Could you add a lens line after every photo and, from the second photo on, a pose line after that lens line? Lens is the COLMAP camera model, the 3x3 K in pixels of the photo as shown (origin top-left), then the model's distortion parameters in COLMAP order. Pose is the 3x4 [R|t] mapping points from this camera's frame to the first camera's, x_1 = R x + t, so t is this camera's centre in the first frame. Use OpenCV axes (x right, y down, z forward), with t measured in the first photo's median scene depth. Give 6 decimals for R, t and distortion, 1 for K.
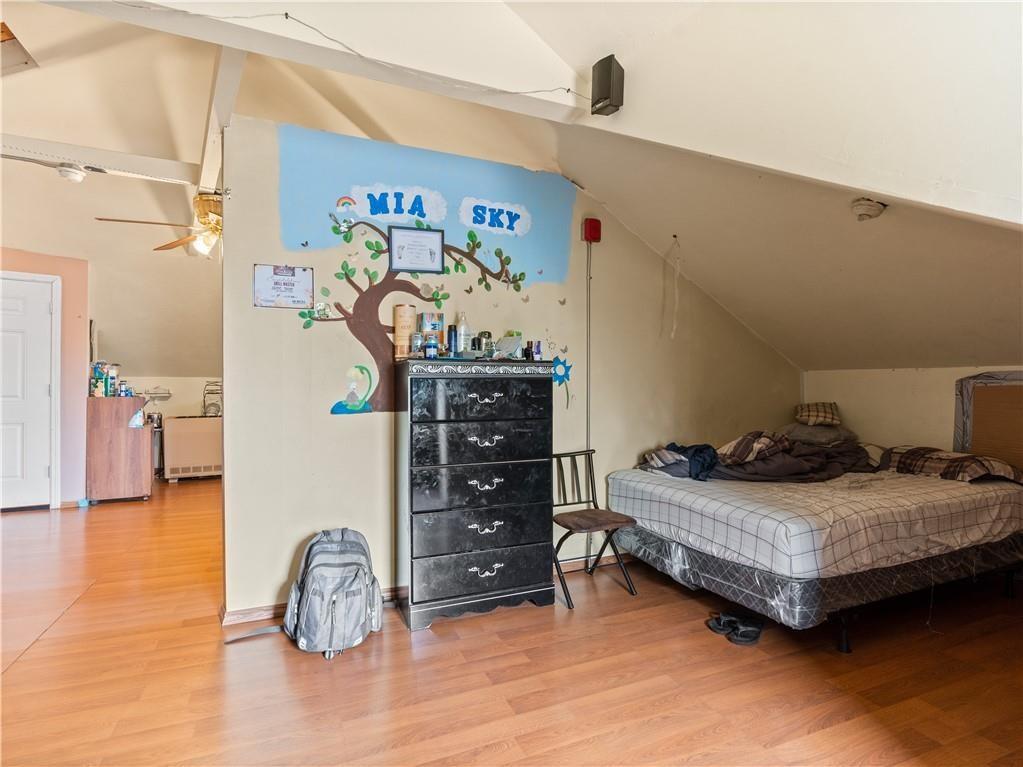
lens RADIAL K [[513.7, 0, 508.9], [0, 513.7, 387.2], [0, 0, 1]] dist [-0.005715, 0.003544]
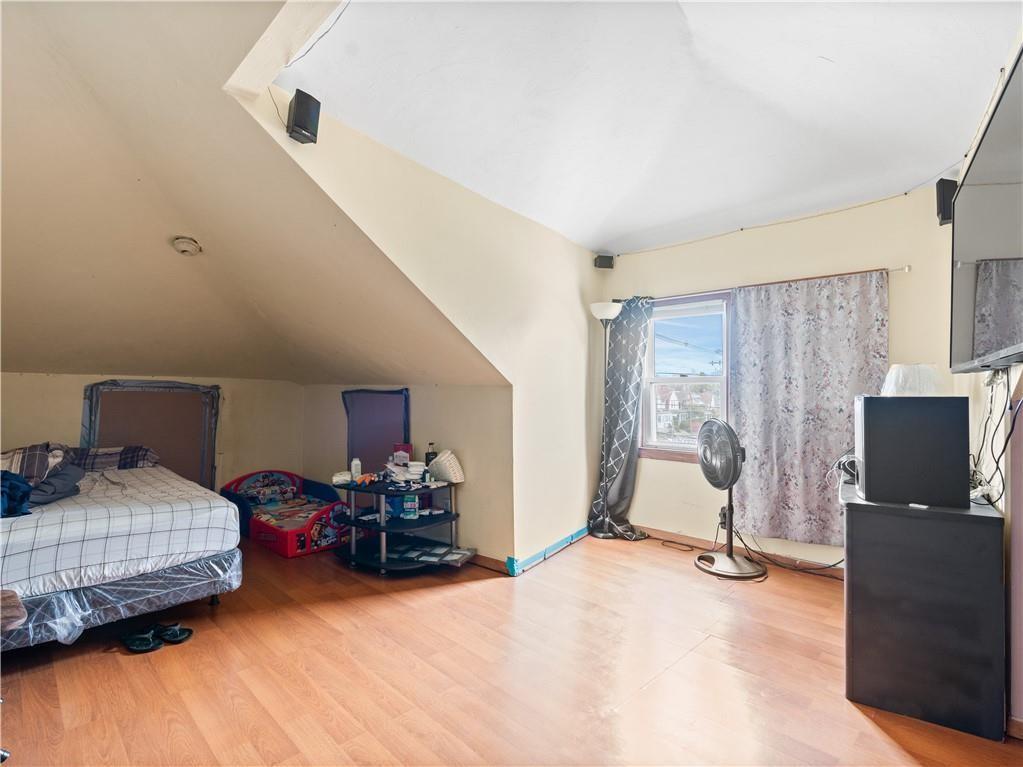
lens RADIAL K [[513.7, 0, 504.1], [0, 513.7, 387.5], [0, 0, 1]] dist [-0.005715, 0.003544]
pose [[-0.355199, 0.011771, 0.934717, -0.645597], [-0.004253, 0.999890, -0.014208, 0.002294], [-0.934781, -0.009022, -0.355109, 0.661887]]
